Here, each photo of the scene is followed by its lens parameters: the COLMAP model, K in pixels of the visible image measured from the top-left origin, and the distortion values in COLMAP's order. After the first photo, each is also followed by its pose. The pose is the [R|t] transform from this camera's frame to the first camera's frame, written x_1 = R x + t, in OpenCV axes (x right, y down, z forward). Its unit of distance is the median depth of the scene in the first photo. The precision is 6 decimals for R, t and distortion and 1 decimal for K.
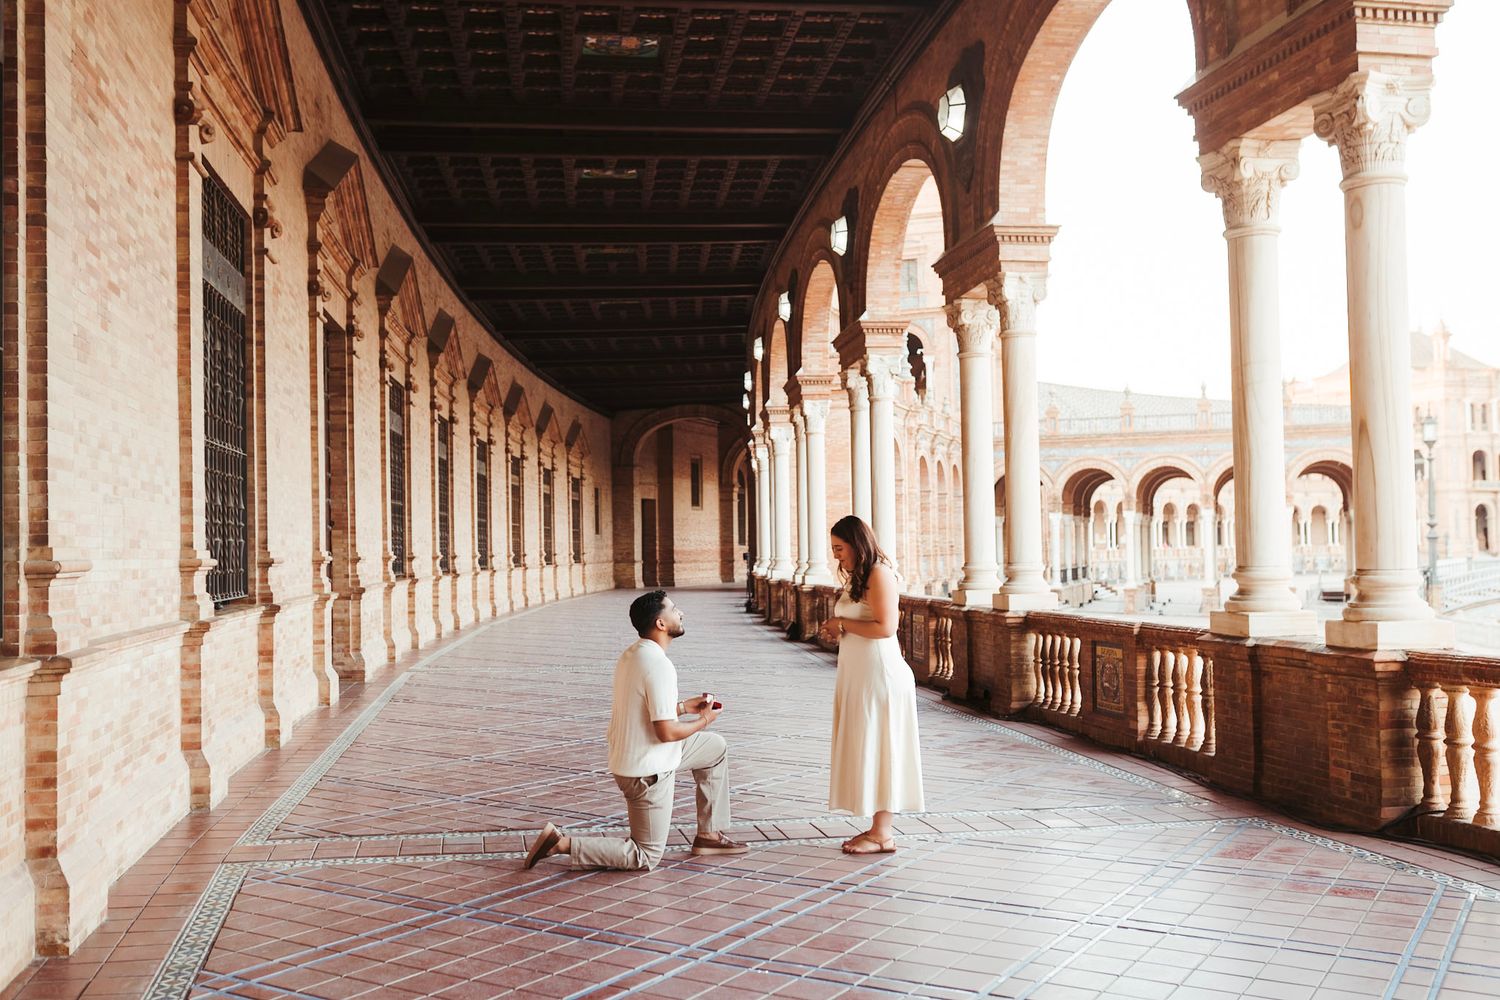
lens RADIAL K [[1542.3, 0, 750.0], [0, 1542.3, 500.0], [0, 0, 1]] dist [0.018975, 0.013491]
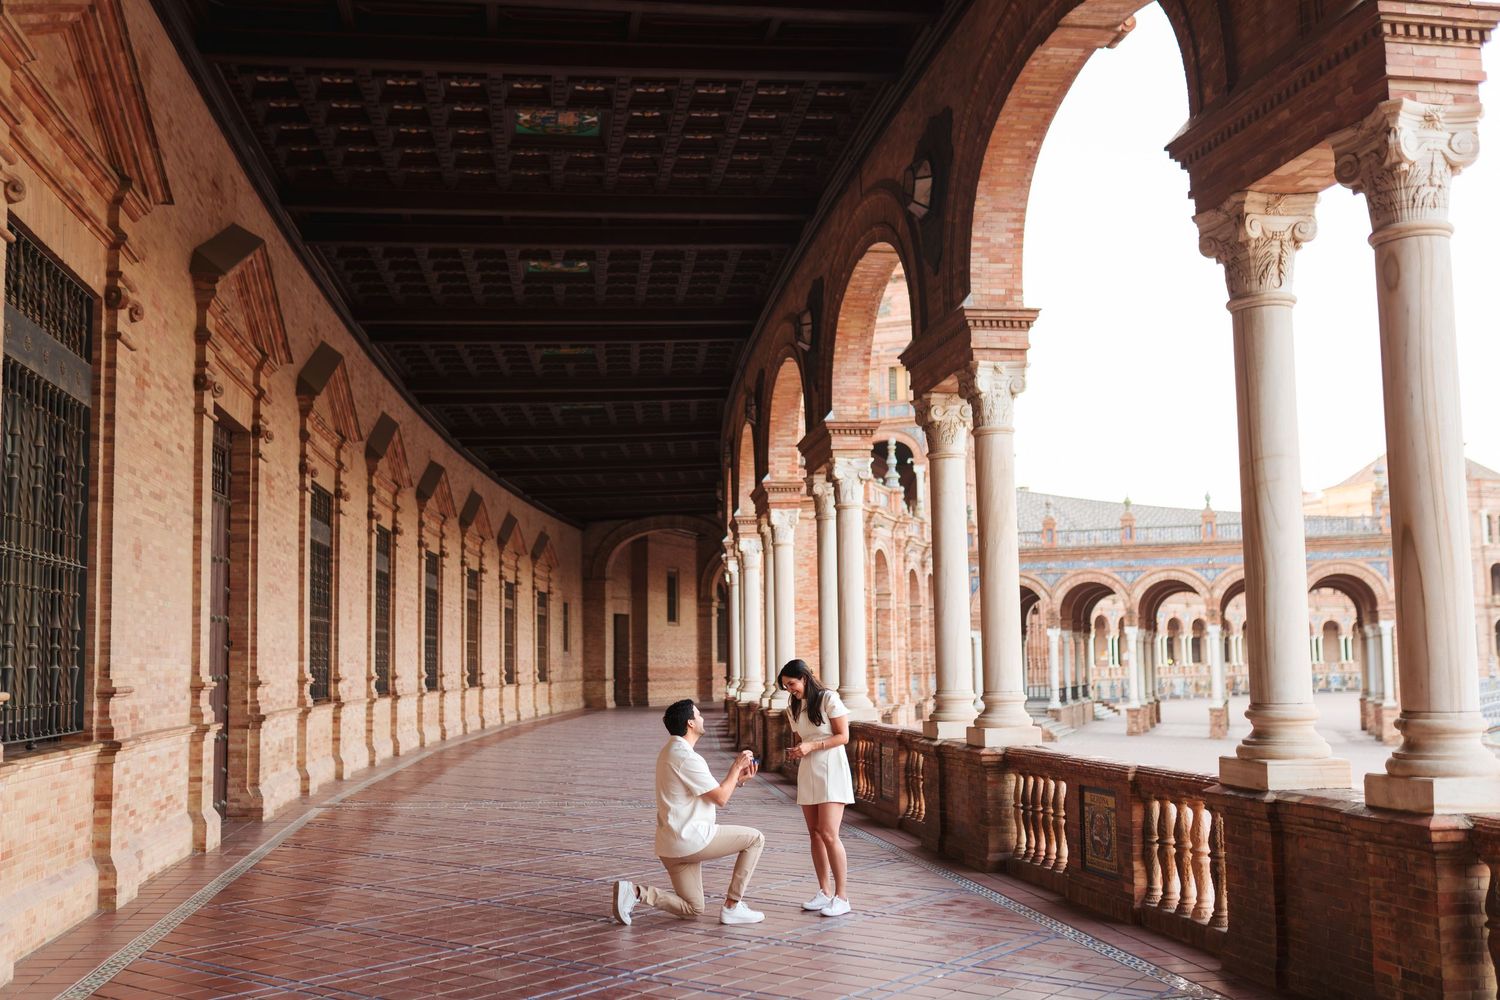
lens RADIAL K [[1511.0, 0, 687.5], [0, 1511.0, 529.6], [0, 0, 1]] dist [-0.011822, 0.014295]
pose [[0.998885, -0.000967, -0.047202, 0.037544], [-0.001614, 0.998507, -0.054602, -0.003487], [0.047184, 0.054617, 0.997392, 0.126544]]
